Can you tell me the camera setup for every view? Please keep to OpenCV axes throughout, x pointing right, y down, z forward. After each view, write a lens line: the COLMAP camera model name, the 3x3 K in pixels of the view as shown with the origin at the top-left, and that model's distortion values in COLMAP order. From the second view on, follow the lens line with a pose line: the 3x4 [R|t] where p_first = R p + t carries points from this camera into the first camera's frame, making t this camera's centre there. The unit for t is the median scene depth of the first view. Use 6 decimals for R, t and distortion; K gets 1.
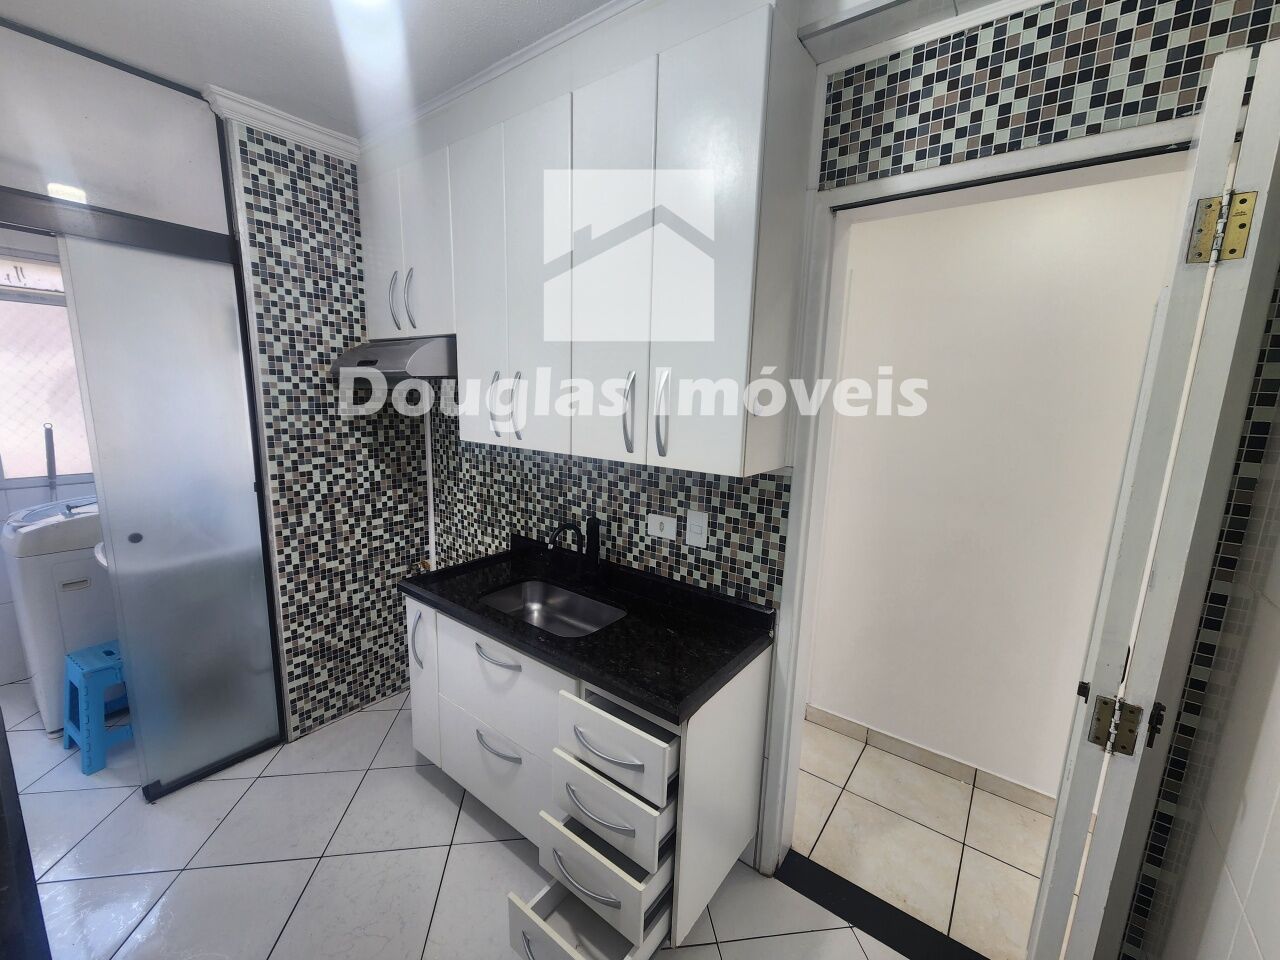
lens RADIAL K [[519.6, 0, 640.2], [0, 519.6, 483.6], [0, 0, 1]] dist [0.004776, -0.000426]
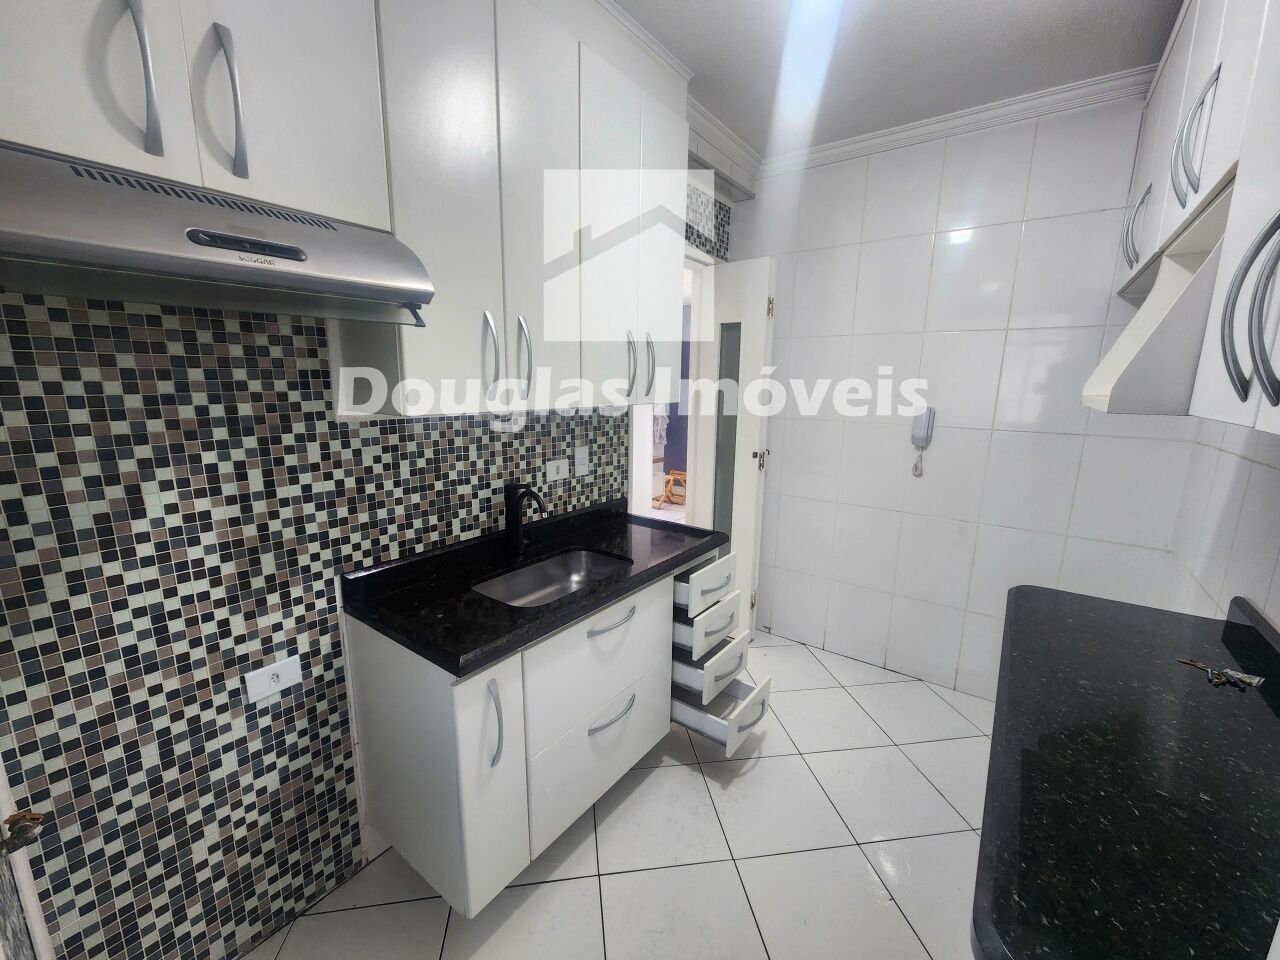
lens RADIAL K [[519.6, 0, 640.2], [0, 519.6, 483.6], [0, 0, 1]] dist [0.004776, -0.000426]
pose [[-0.010974, -0.226502, 0.973949, -0.852770], [0.160126, 0.961040, 0.225304, -0.090578], [-0.987036, 0.158427, 0.025723, 0.650669]]
